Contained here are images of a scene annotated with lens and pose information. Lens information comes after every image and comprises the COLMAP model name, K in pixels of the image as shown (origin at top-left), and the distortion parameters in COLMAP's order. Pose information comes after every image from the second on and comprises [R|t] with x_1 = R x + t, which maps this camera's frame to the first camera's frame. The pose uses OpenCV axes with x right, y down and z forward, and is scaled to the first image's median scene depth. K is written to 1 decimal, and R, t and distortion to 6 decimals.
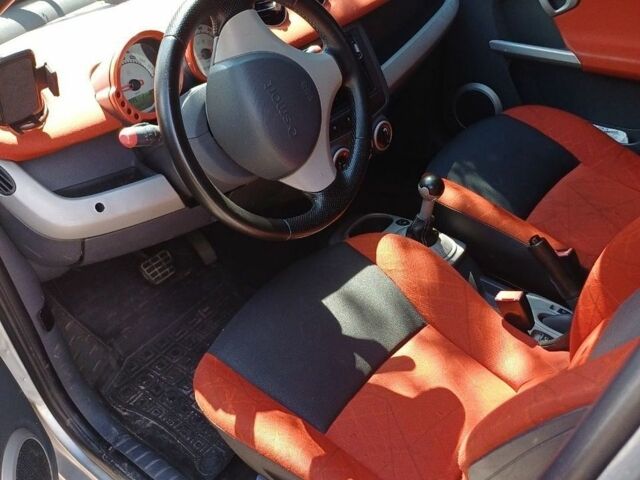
lens RADIAL K [[650.2, 0, 320.0], [0, 650.2, 240.0], [0, 0, 1]] dist [0.010581, -0.017095]
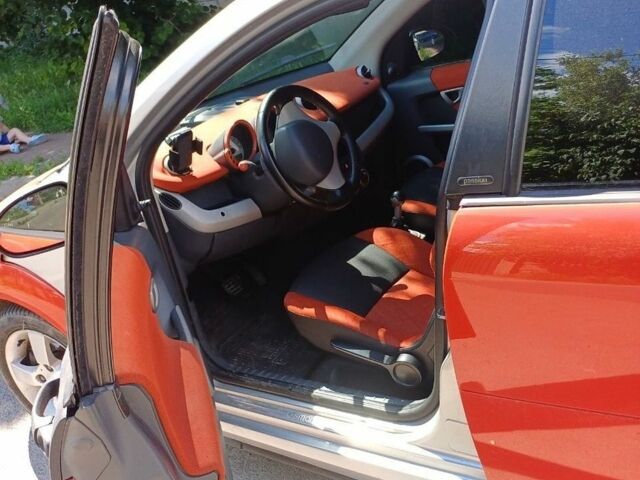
lens RADIAL K [[650.2, 0, 320.0], [0, 650.2, 240.0], [0, 0, 1]] dist [0.010581, -0.017095]
pose [[0.987443, -0.145163, 0.062320, -0.176724], [0.155896, 0.959209, -0.235826, 0.459195], [-0.025545, 0.242580, 0.969795, -0.715464]]
